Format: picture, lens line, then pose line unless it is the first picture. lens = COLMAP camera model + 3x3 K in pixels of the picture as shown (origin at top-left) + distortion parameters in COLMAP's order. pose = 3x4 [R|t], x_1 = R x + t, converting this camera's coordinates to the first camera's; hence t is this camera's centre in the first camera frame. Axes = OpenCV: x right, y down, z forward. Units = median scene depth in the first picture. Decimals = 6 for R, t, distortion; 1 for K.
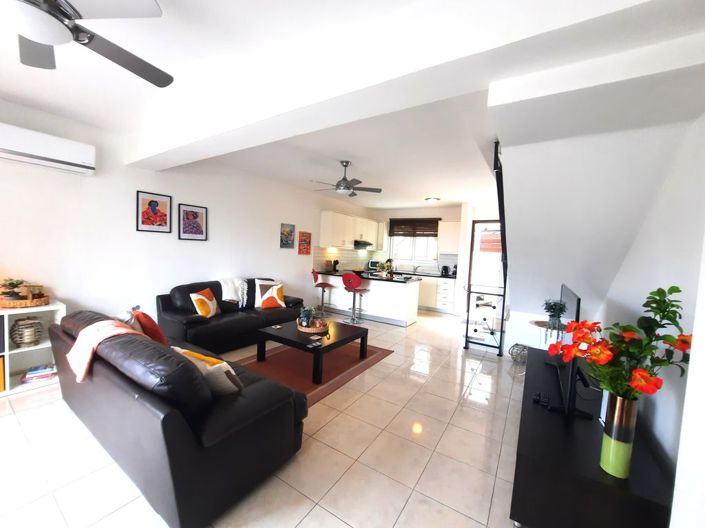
lens RADIAL K [[280.0, 0, 355.1], [0, 280.0, 266.3], [0, 0, 1]] dist [-0.021183, 0.000001]
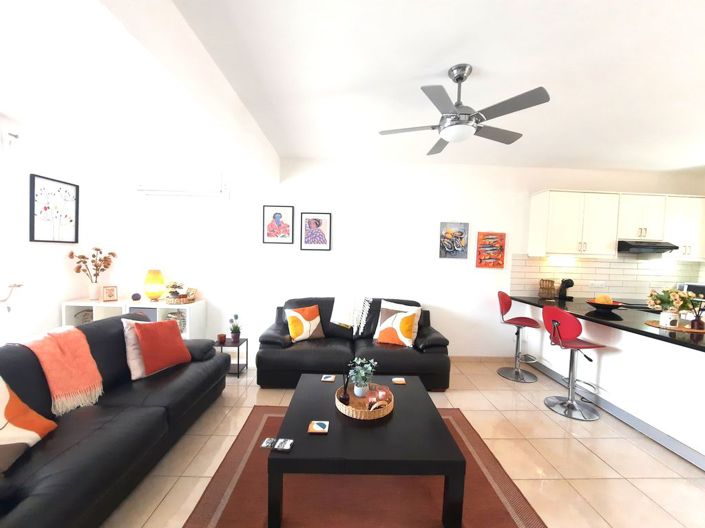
lens RADIAL K [[280.0, 0, 351.3], [0, 280.0, 266.0], [0, 0, 1]] dist [-0.021183, 0.000001]
pose [[0.554926, -0.001042, -0.831899, 0.214531], [-0.045291, 0.998478, -0.031463, -0.017281], [0.830666, 0.055137, 0.554034, 0.516558]]
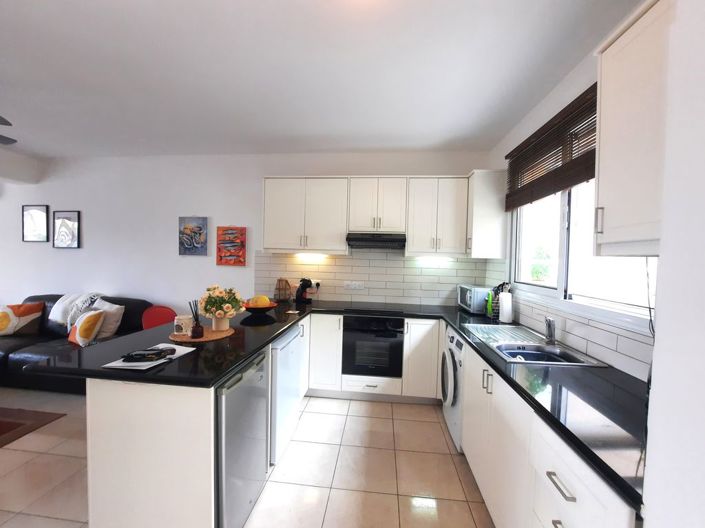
lens RADIAL K [[280.0, 0, 357.3], [0, 280.0, 267.1], [0, 0, 1]] dist [-0.021183, 0.000001]
pose [[0.462479, -0.015489, -0.886495, 0.576054], [-0.051605, 0.997682, -0.044354, -0.036638], [0.885127, 0.066260, 0.460608, 1.256748]]
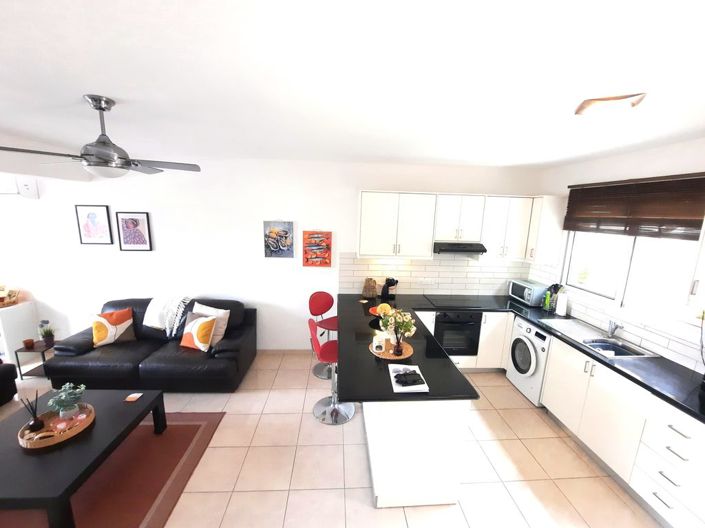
lens RADIAL K [[280.0, 0, 353.6], [0, 280.0, 265.3], [0, 0, 1]] dist [-0.021183, 0.000001]
pose [[0.594255, 0.113506, -0.796227, 0.478119], [-0.042769, 0.993050, 0.109645, -0.153516], [0.803138, -0.031104, 0.594980, 0.899817]]
